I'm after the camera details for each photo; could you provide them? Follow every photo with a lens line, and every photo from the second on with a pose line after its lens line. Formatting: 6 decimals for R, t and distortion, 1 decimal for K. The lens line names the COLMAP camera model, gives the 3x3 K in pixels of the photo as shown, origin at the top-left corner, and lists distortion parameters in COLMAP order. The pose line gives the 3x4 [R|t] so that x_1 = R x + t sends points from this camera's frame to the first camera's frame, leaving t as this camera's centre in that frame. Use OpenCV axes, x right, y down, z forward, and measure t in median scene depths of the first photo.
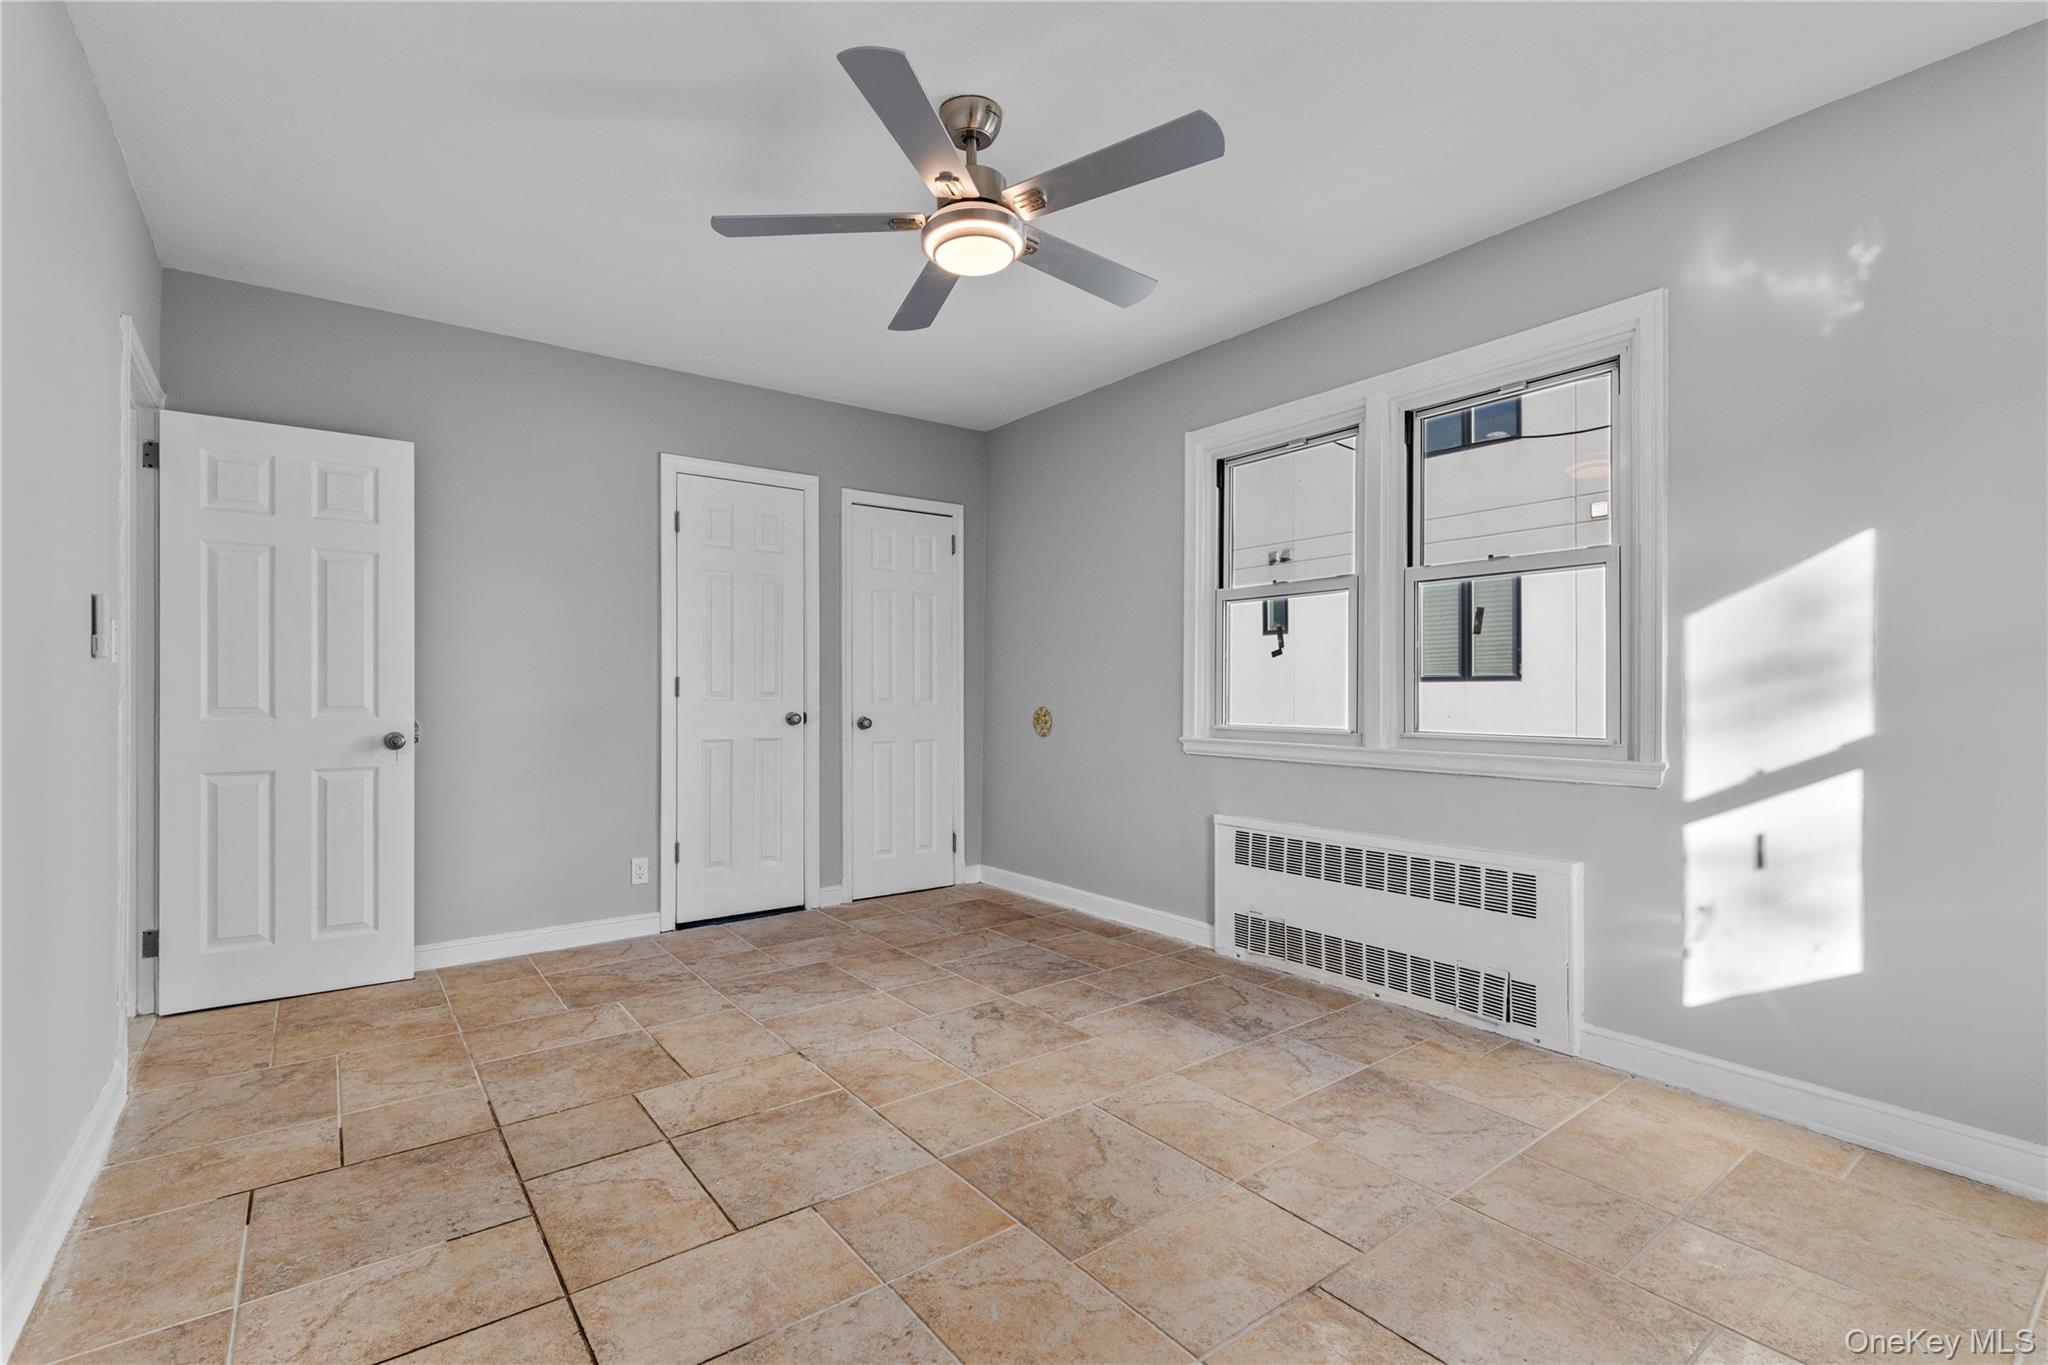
lens RADIAL K [[939.9, 0, 1047.1], [0, 939.9, 679.8], [0, 0, 1]] dist [0.007575, -0.000823]
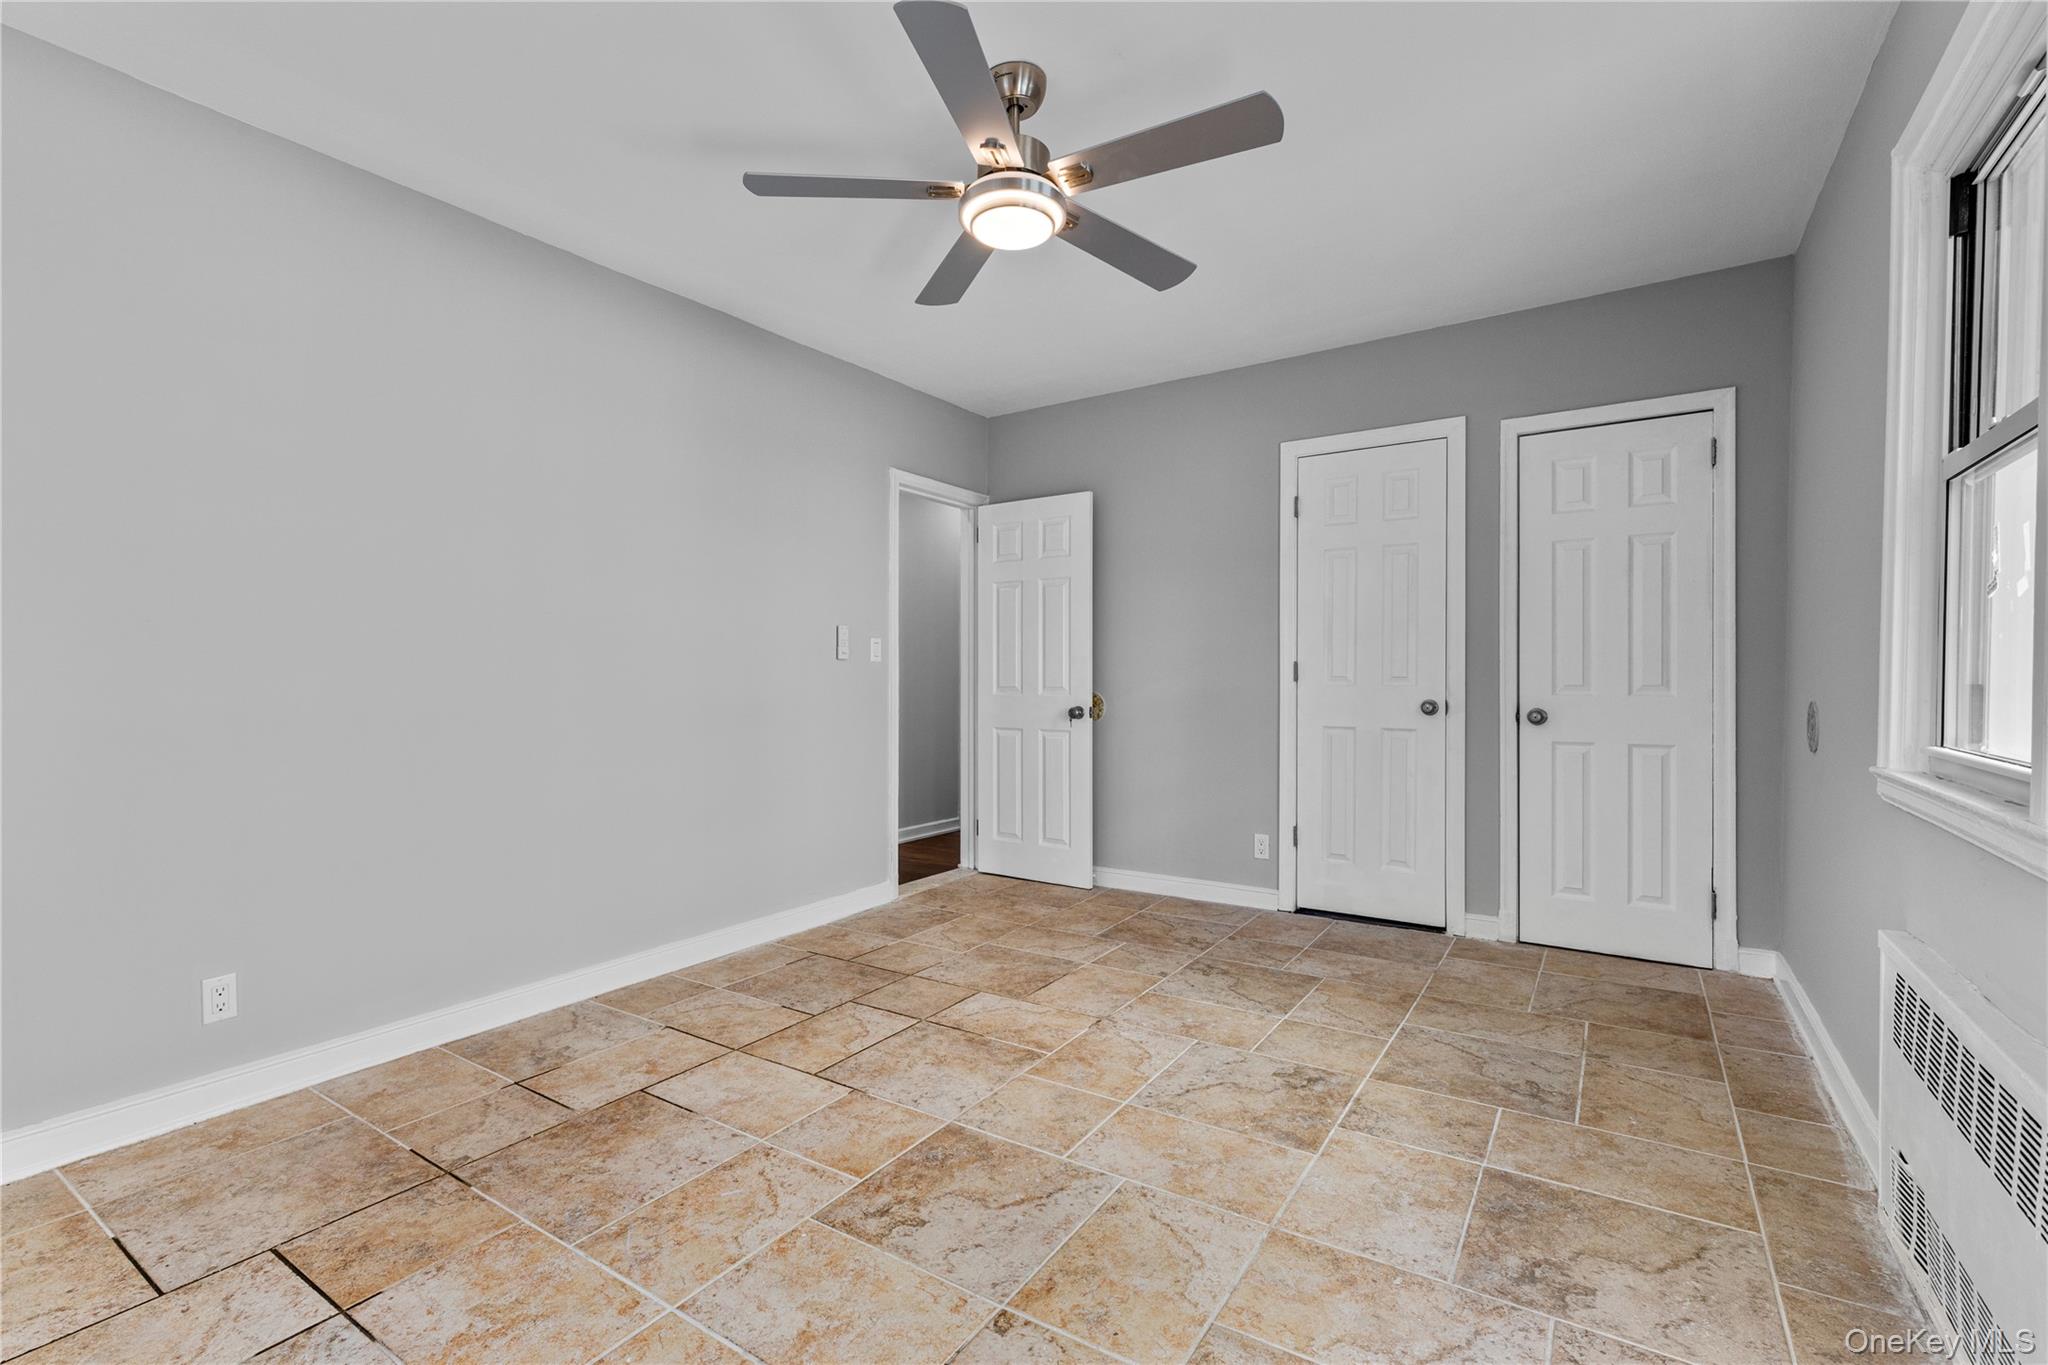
lens RADIAL K [[931.8, 0, 960.5], [0, 931.8, 676.3], [0, 0, 1]] dist [0.005970, -0.000478]
pose [[0.283766, -0.001024, -0.958893, 0.628436], [0.013978, 0.999898, 0.003069, 0.005699], [0.958792, -0.014275, 0.283751, 0.509496]]
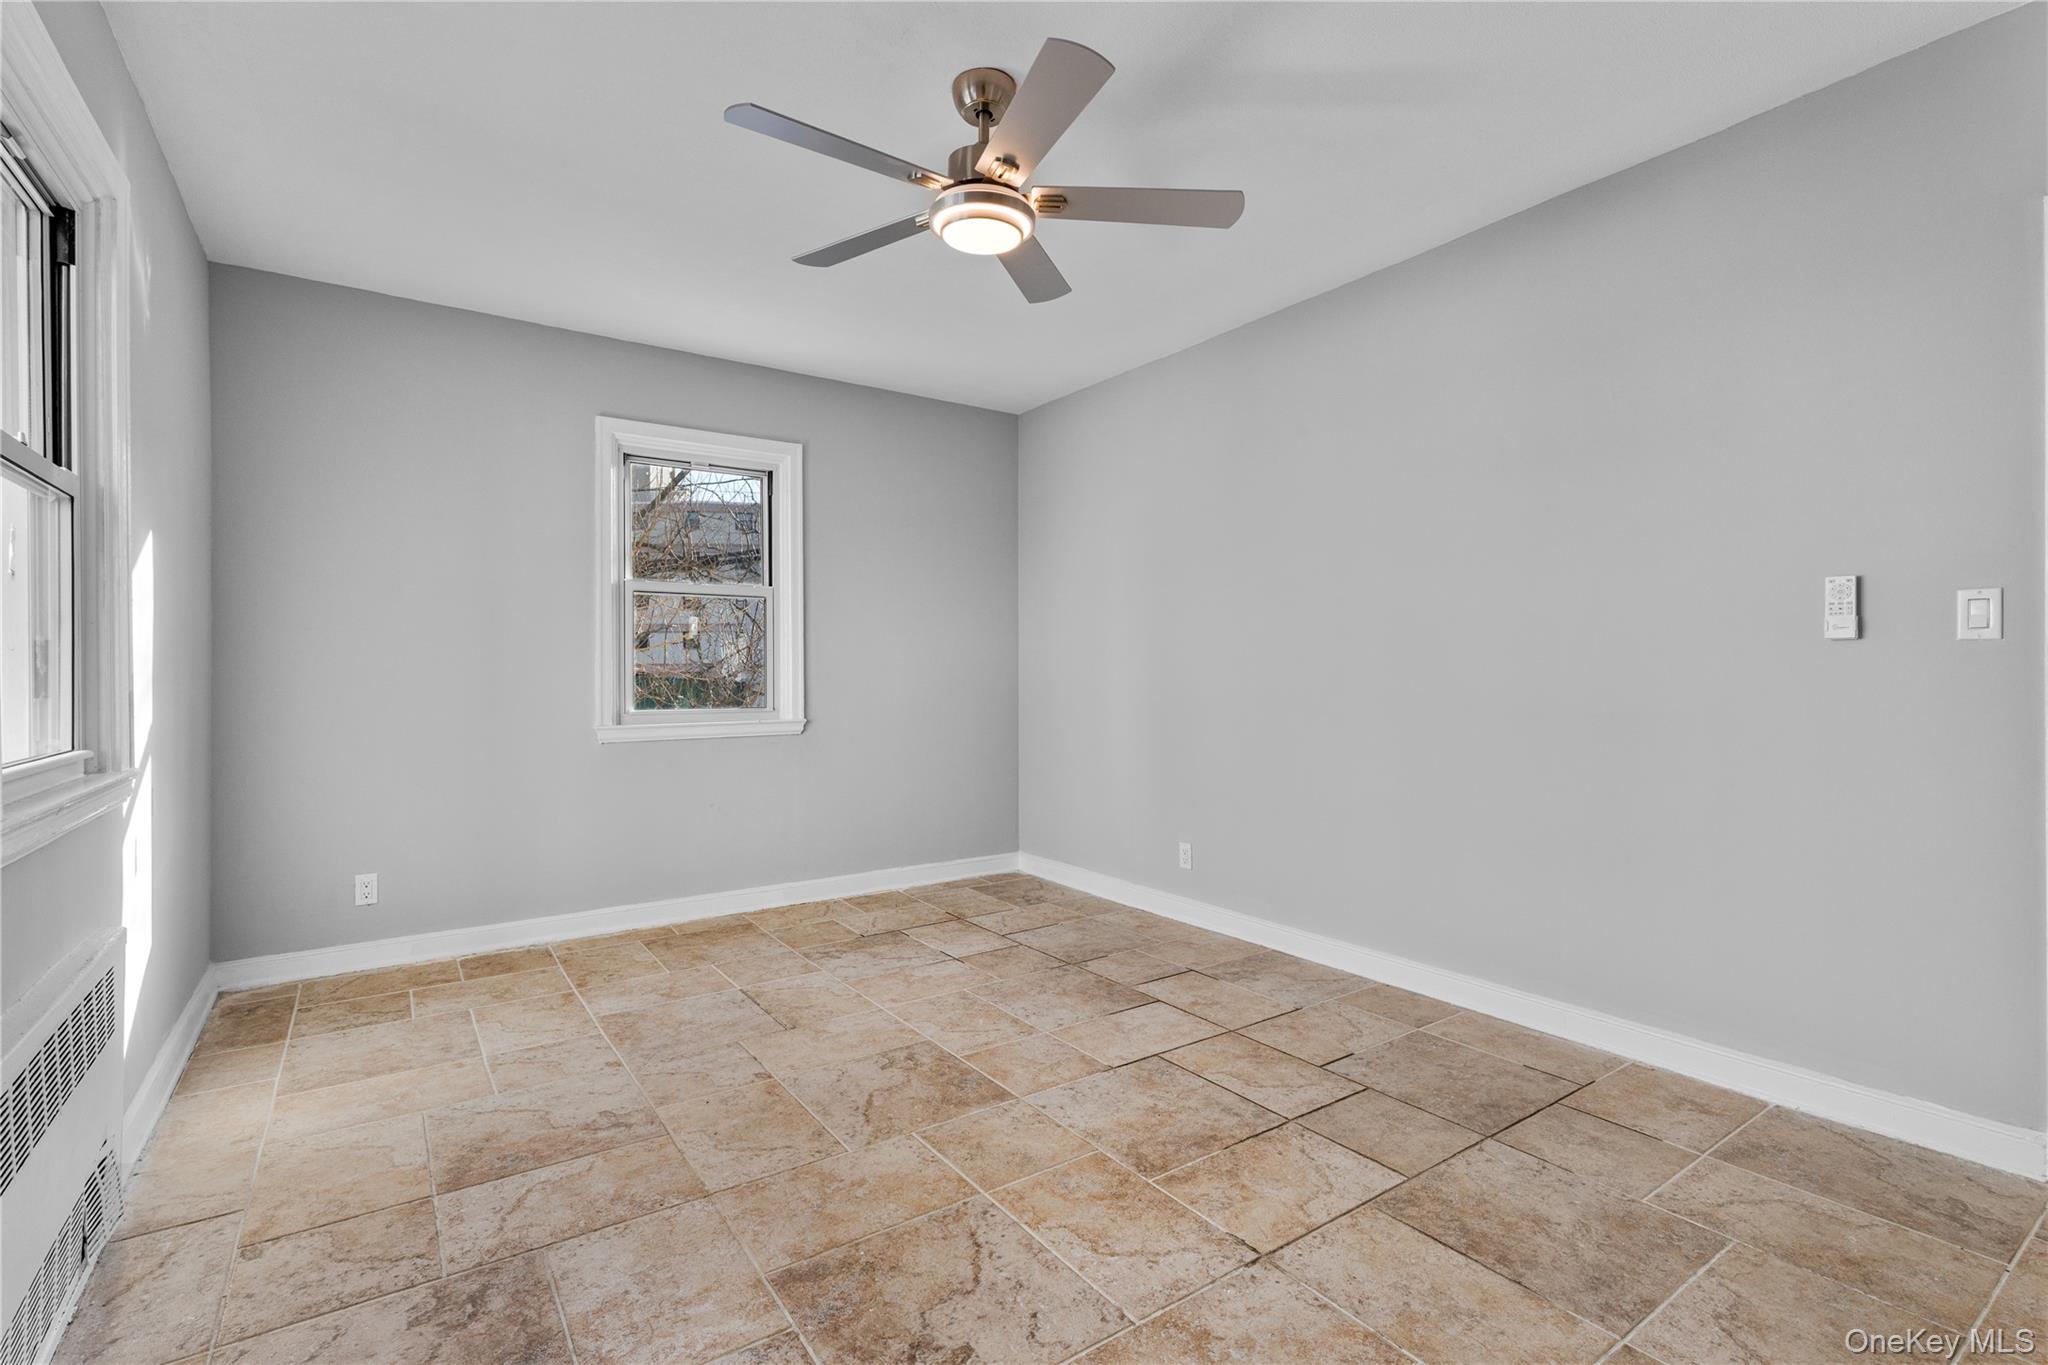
lens RADIAL K [[939.9, 0, 1047.1], [0, 939.9, 679.8], [0, 0, 1]] dist [0.007575, -0.000823]
pose [[-0.999047, 0.003410, 0.043507, -0.139477], [0.003323, 0.999992, -0.002073, 0.014655], [-0.043514, -0.001927, -0.999051, 1.486562]]
